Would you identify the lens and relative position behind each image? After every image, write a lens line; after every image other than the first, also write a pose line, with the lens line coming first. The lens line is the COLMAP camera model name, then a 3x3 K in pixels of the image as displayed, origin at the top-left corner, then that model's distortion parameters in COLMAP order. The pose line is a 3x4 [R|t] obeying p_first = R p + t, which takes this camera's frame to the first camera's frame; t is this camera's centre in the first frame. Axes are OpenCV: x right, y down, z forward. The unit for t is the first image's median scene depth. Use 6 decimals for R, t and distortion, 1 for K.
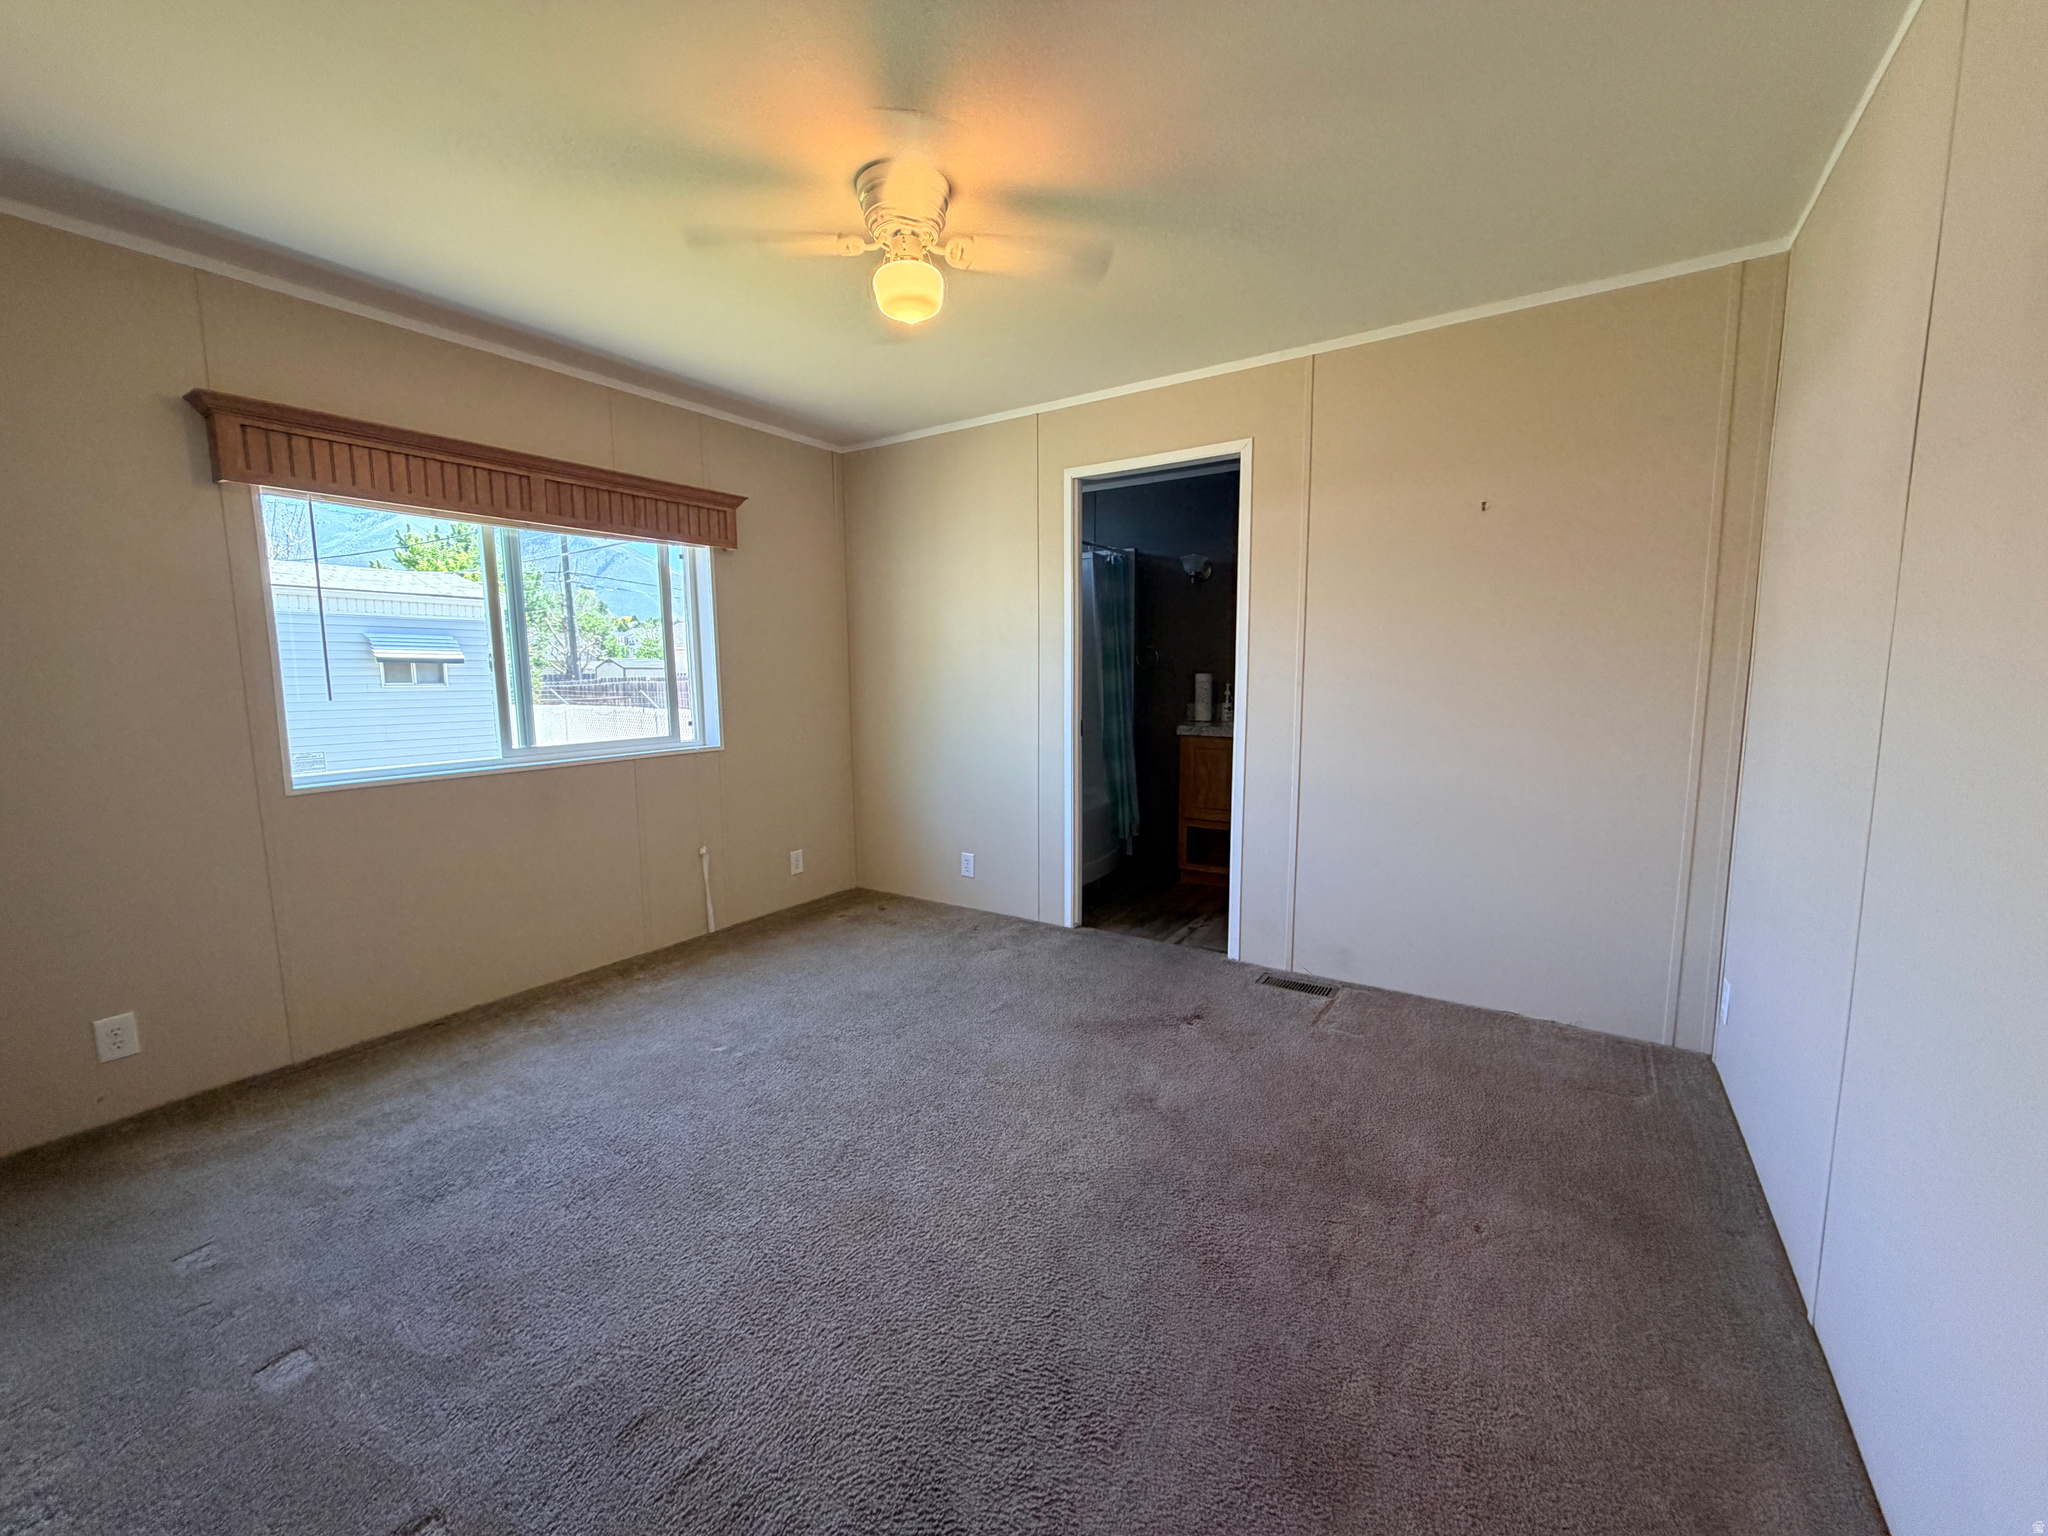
lens RADIAL K [[816.7, 0, 1020.3], [0, 816.7, 767.2], [0, 0, 1]] dist [0.001531, 0.000036]
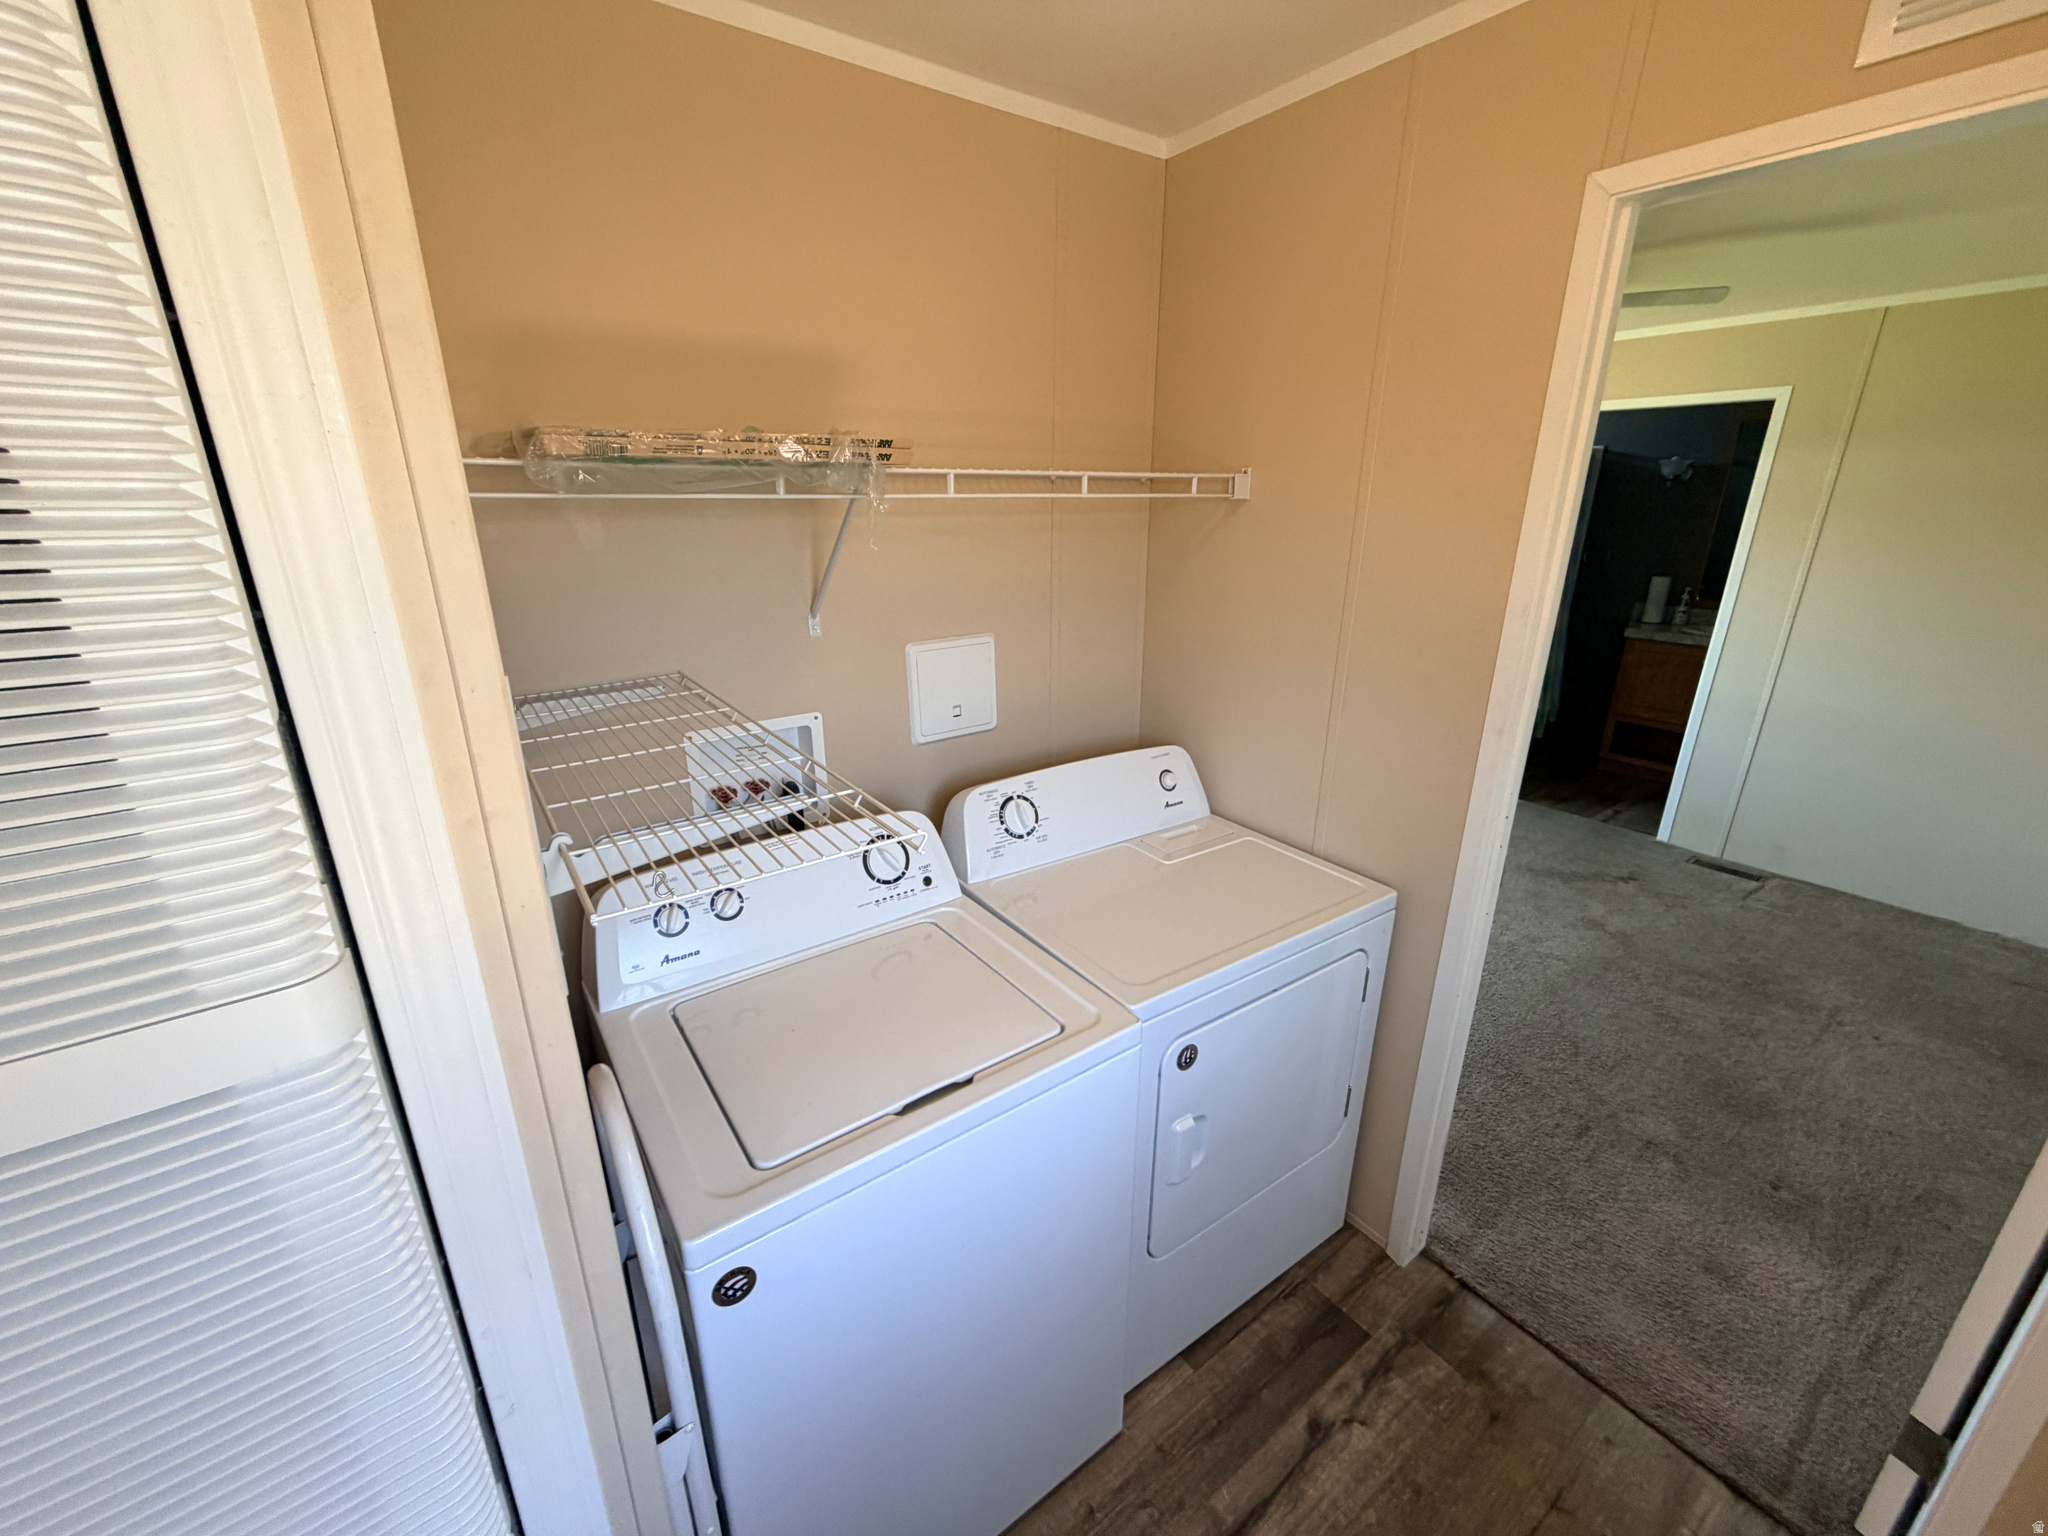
lens RADIAL K [[816.7, 0, 1020.3], [0, 816.7, 767.2], [0, 0, 1]] dist [0.001531, 0.000036]
pose [[0.934511, 0.122577, -0.334162, -0.264274], [-0.053556, 0.976565, 0.208450, -0.081373], [0.351883, -0.176903, 0.919176, -0.476826]]
